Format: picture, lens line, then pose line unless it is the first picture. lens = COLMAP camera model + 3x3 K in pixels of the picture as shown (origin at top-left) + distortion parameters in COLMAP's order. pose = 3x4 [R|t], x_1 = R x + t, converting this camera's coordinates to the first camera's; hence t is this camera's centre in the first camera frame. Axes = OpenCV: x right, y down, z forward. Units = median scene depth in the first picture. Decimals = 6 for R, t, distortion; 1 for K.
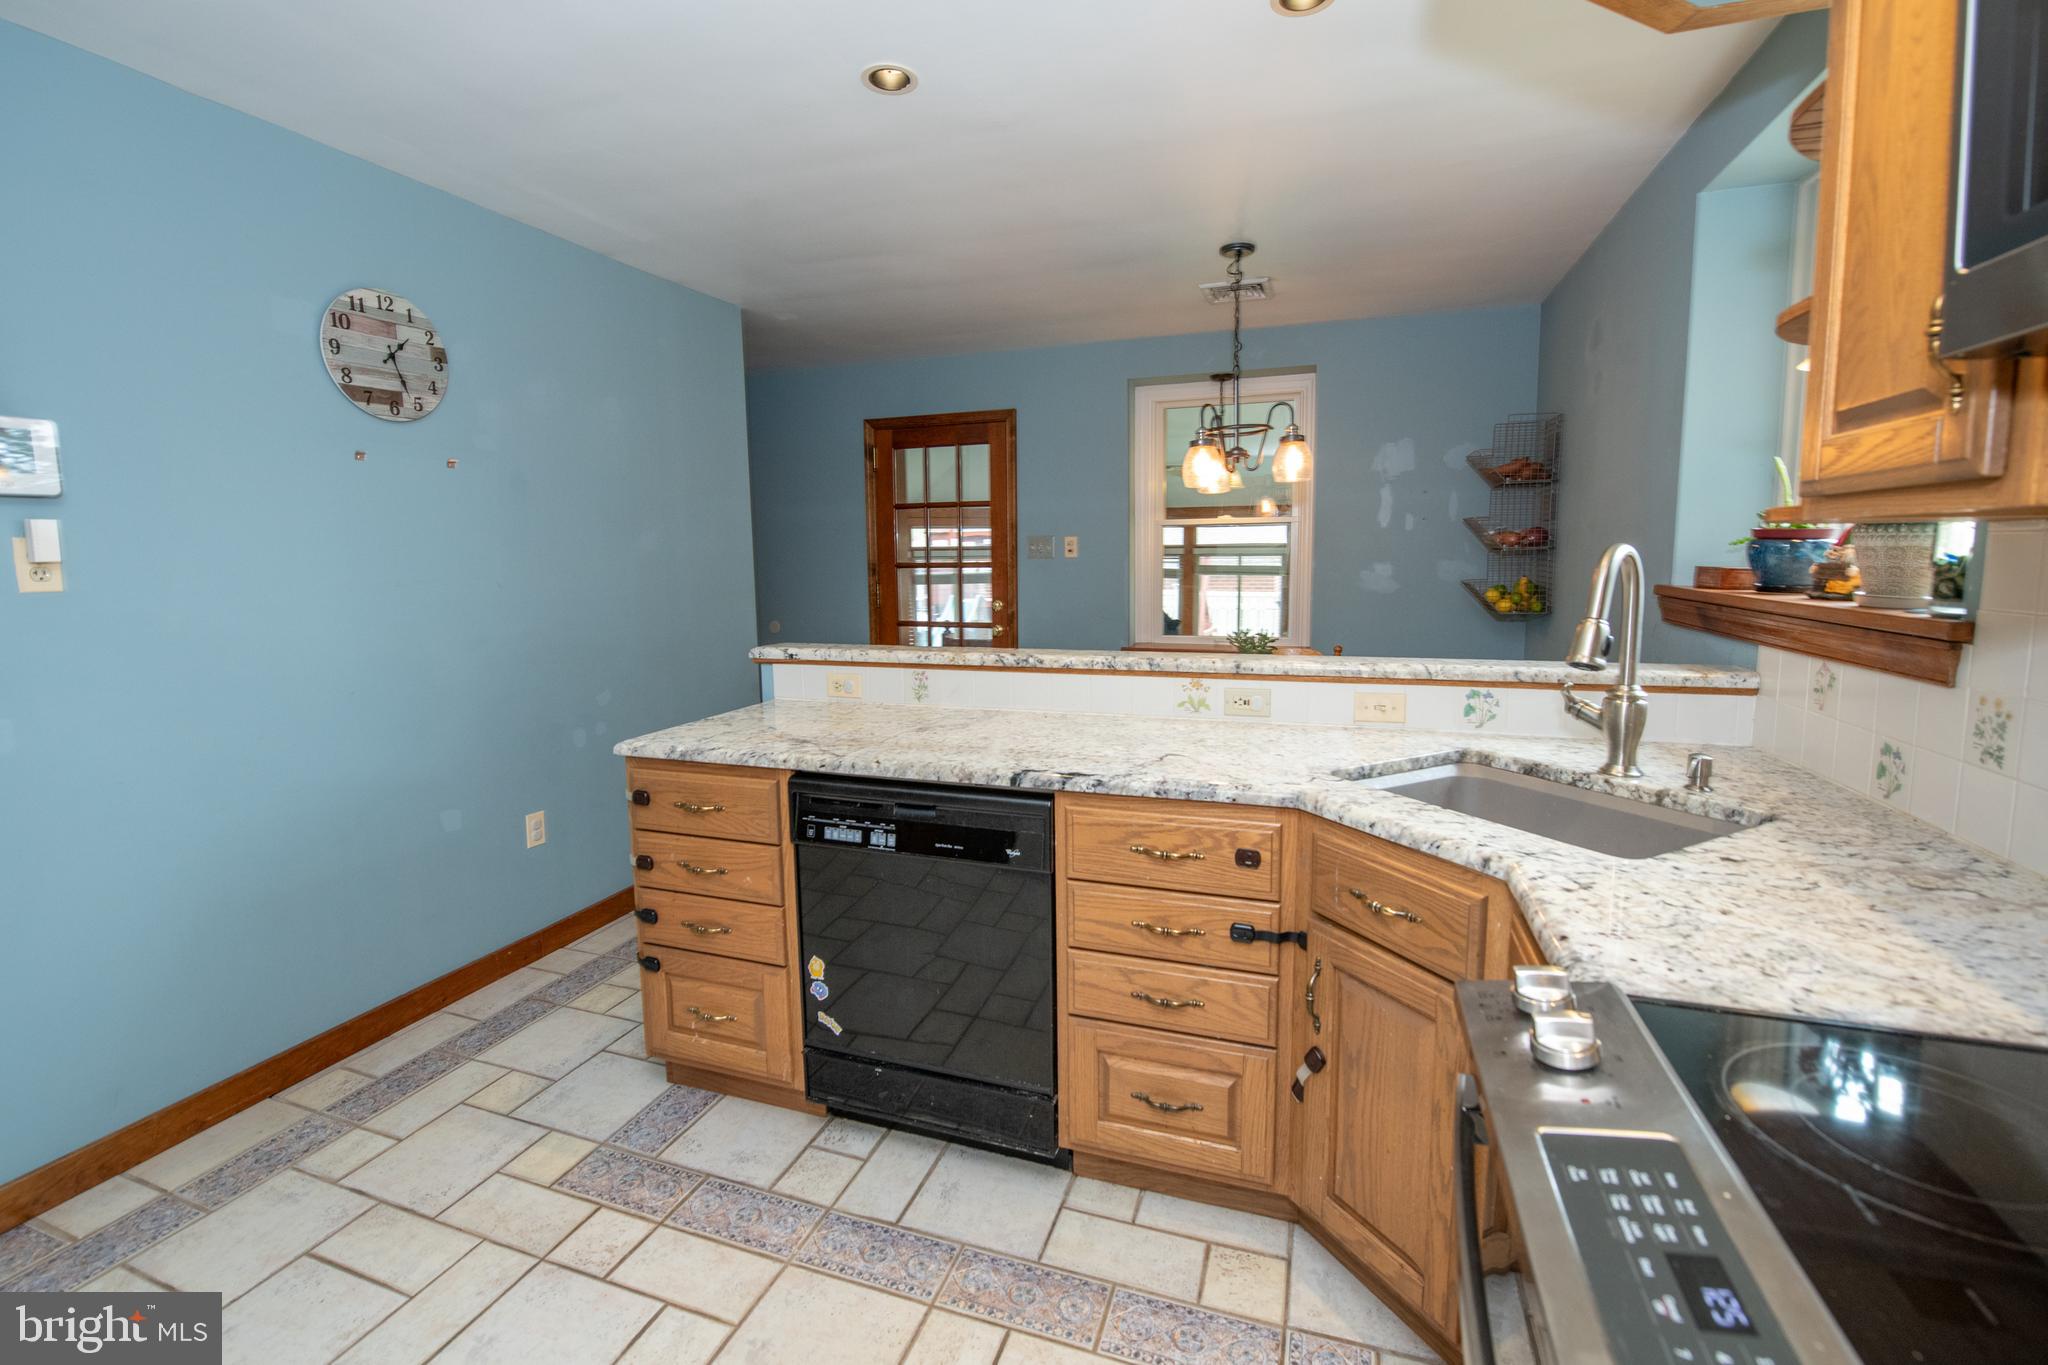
lens RADIAL K [[856.2, 0, 1009.8], [0, 856.2, 652.1], [0, 0, 1]] dist [-0.015646, -0.003179]
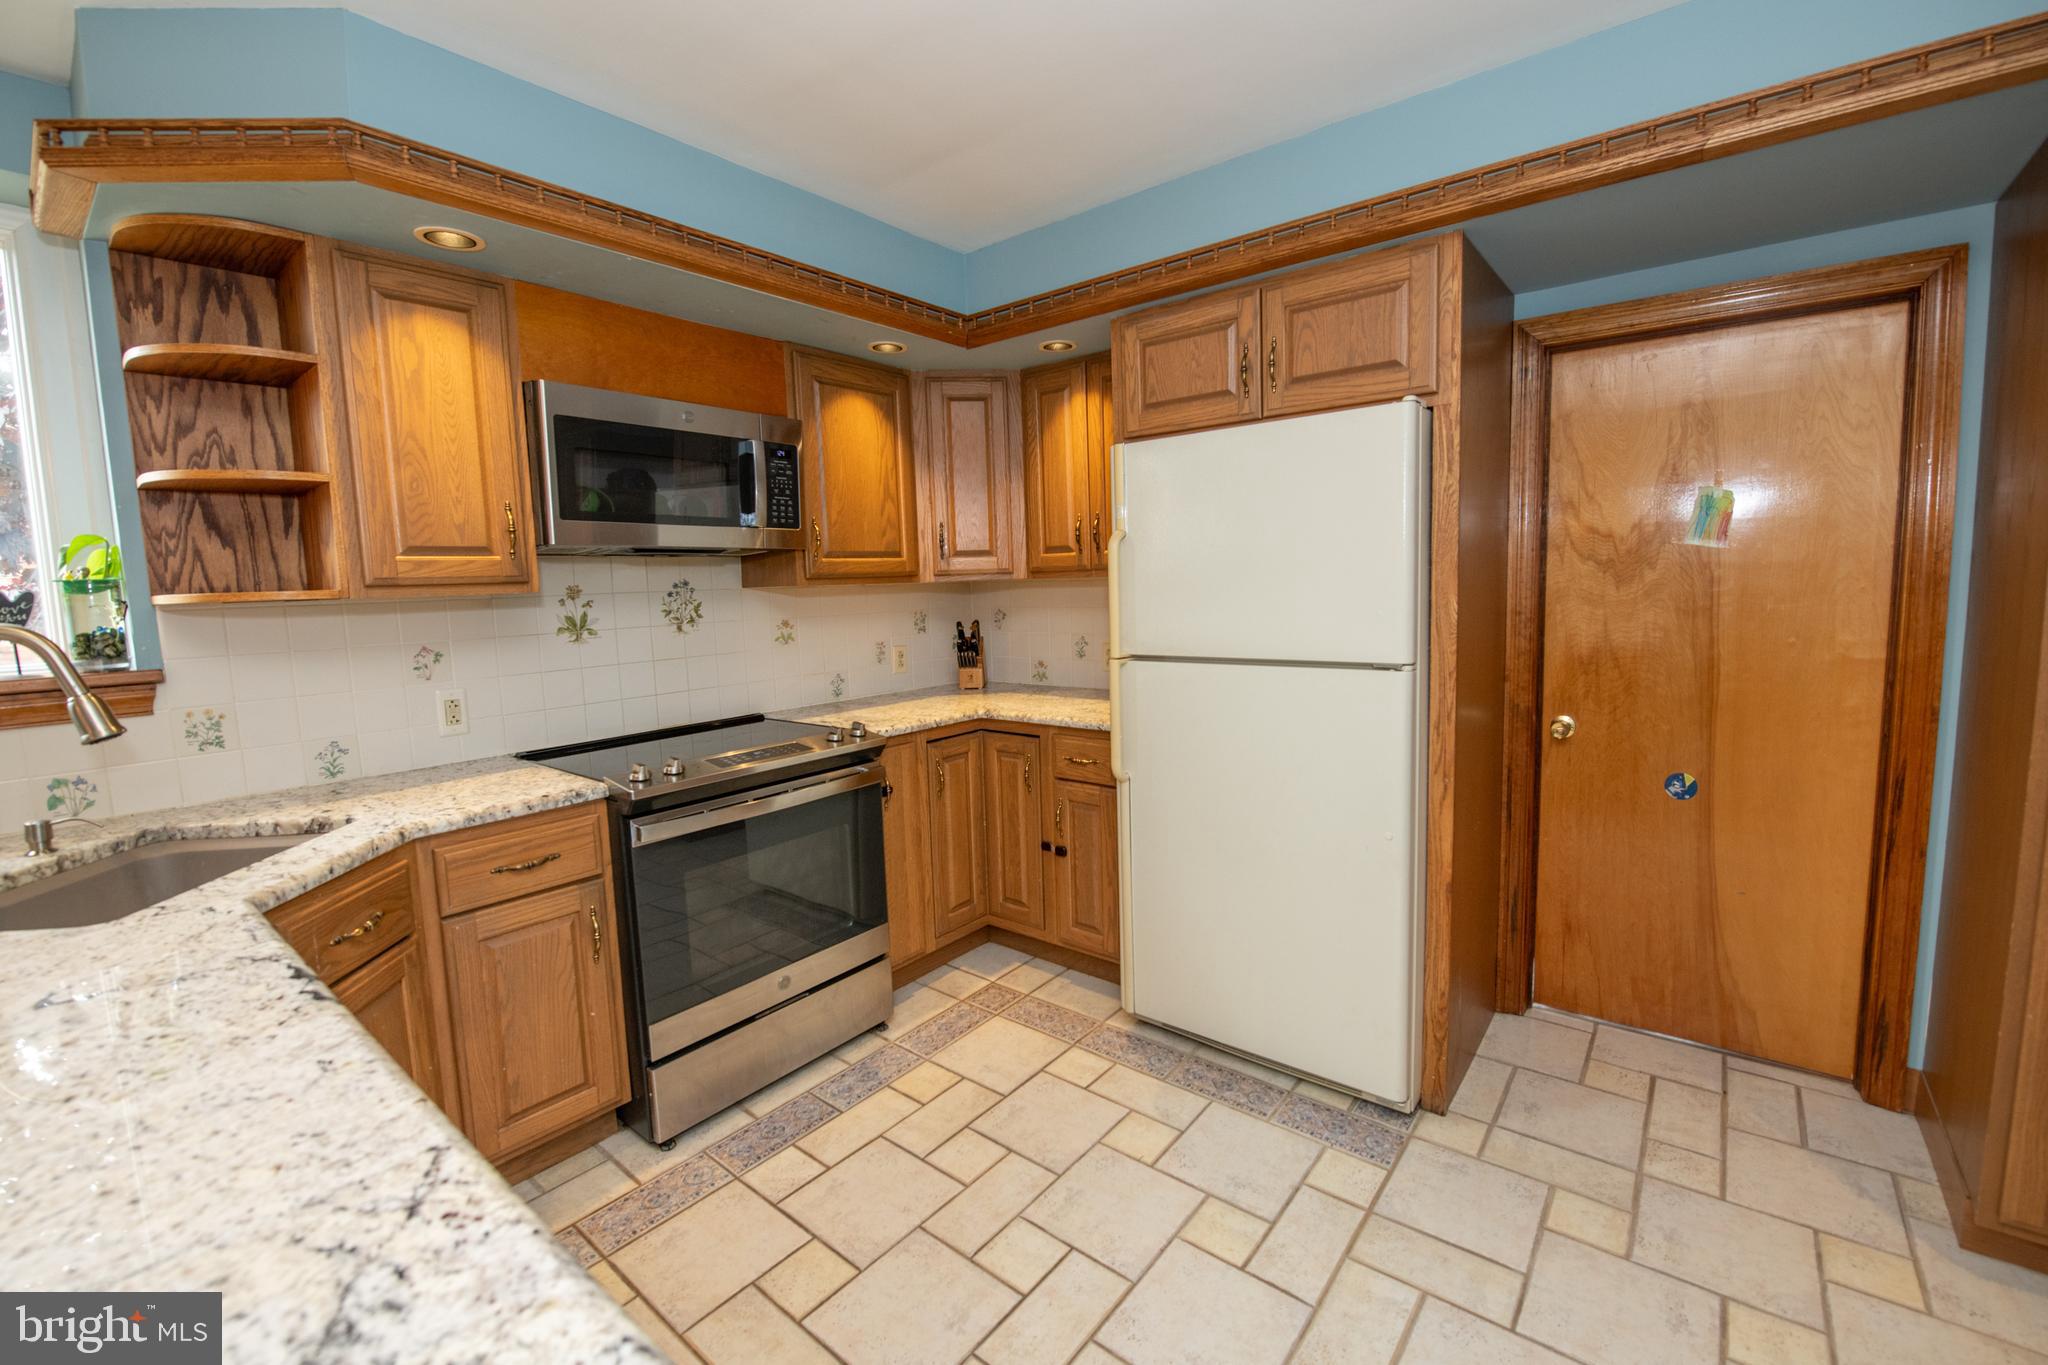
lens RADIAL K [[856.2, 0, 1009.8], [0, 856.2, 652.1], [0, 0, 1]] dist [-0.015646, -0.003179]
pose [[-0.935289, 0.010172, 0.353739, -0.581209], [0.079774, 0.979918, 0.182745, -0.149973], [-0.344777, 0.199139, -0.917318, 1.242144]]
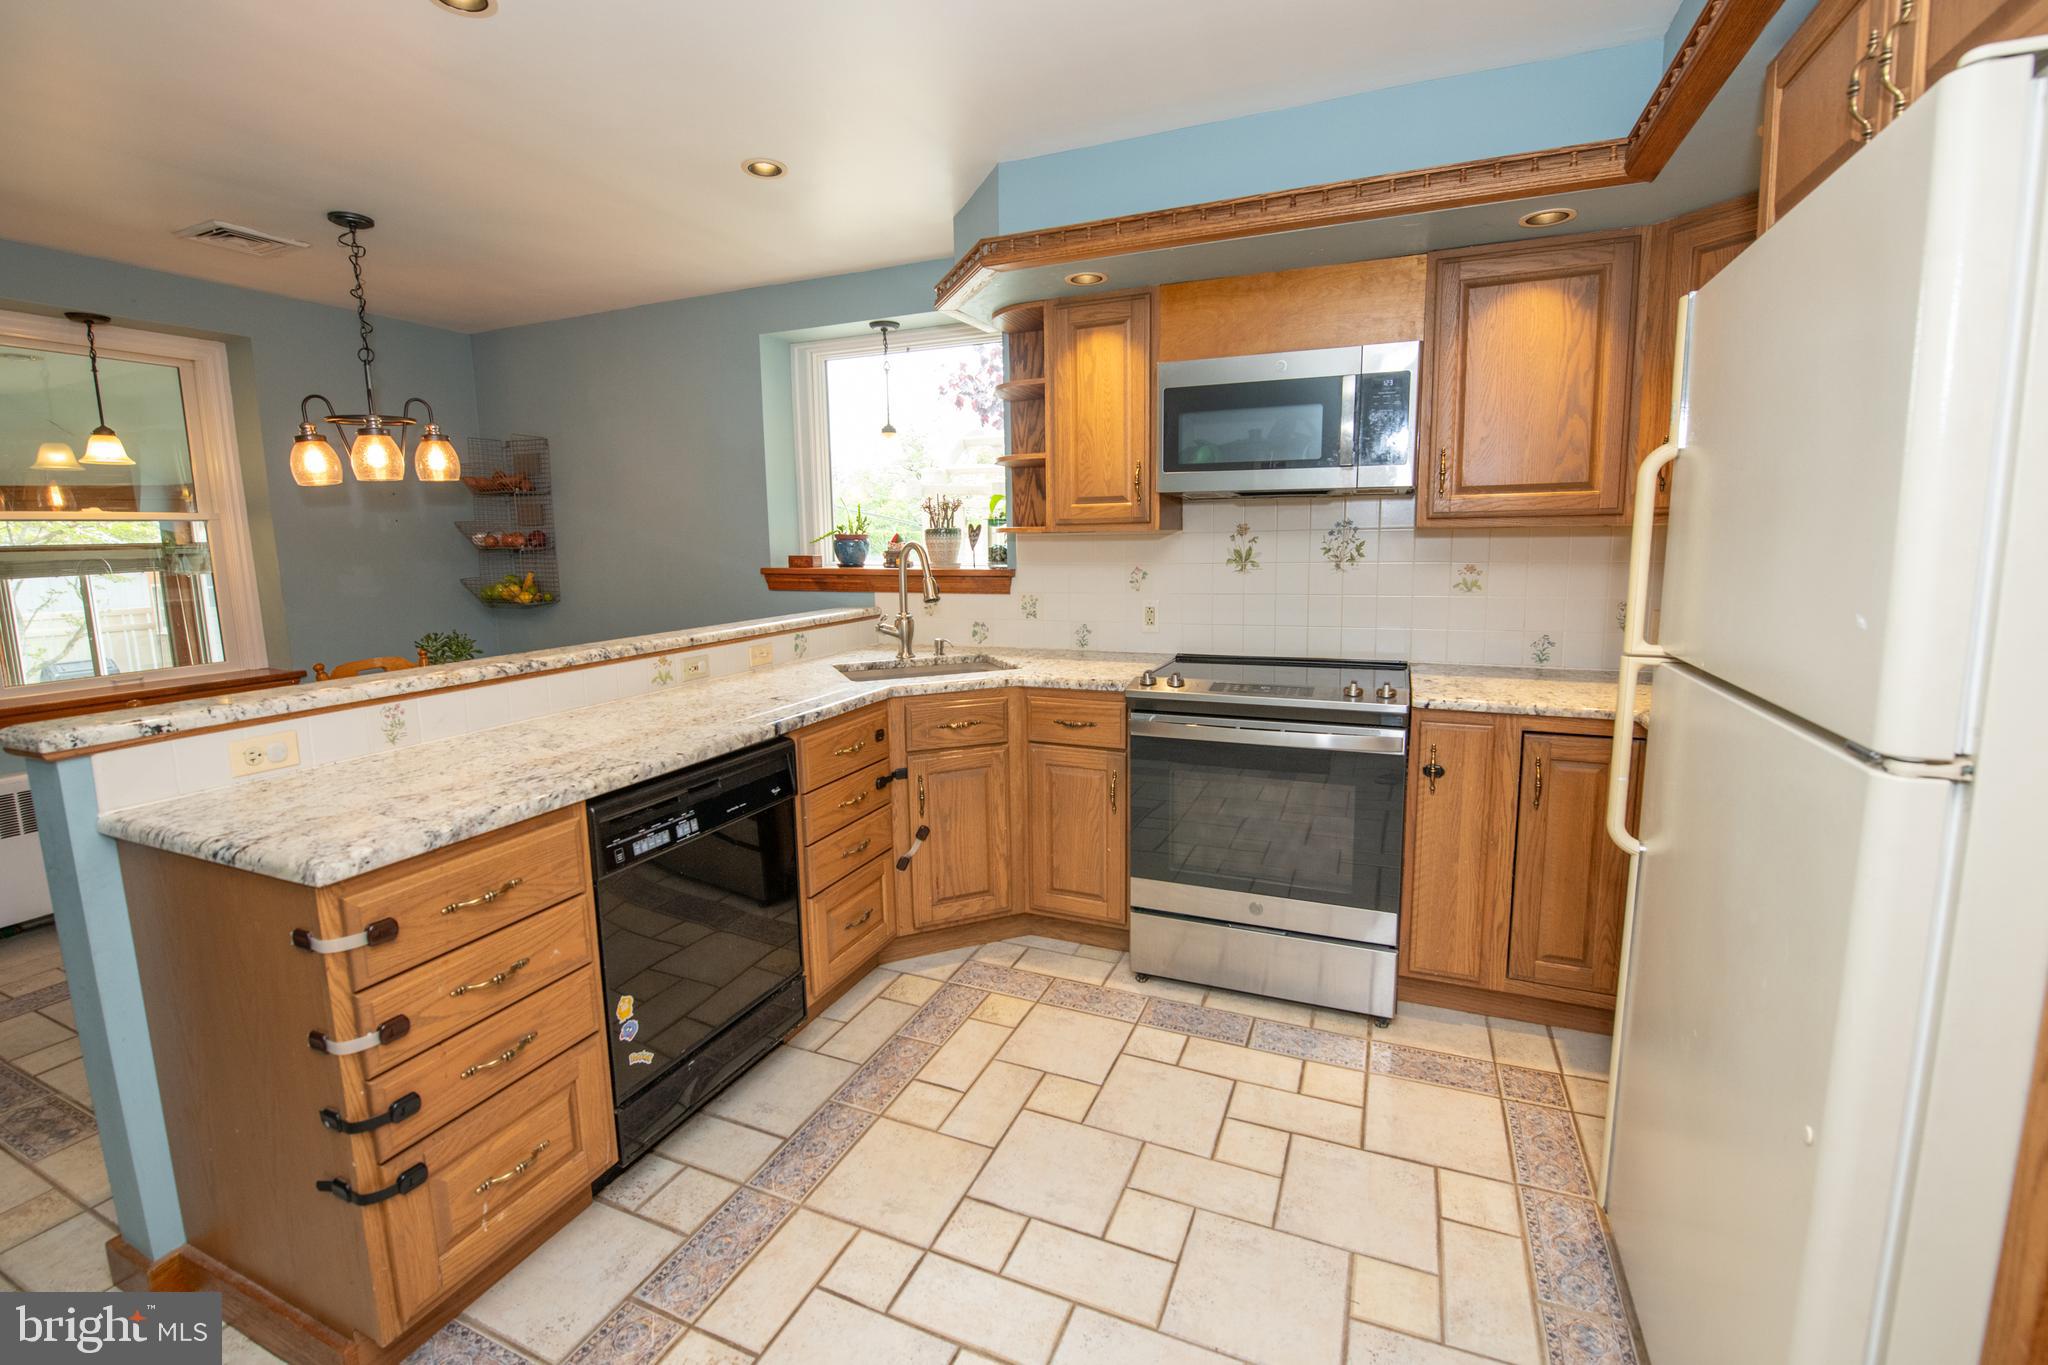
lens RADIAL K [[852.0, 0, 1033.0], [0, 852.0, 635.2], [0, 0, 1]] dist [-0.018204, -0.000241]
pose [[0.073257, -0.104865, 0.991785, -1.104567], [0.126270, 0.987429, 0.095078, -0.053882], [-0.989287, 0.118268, 0.085577, 0.475574]]
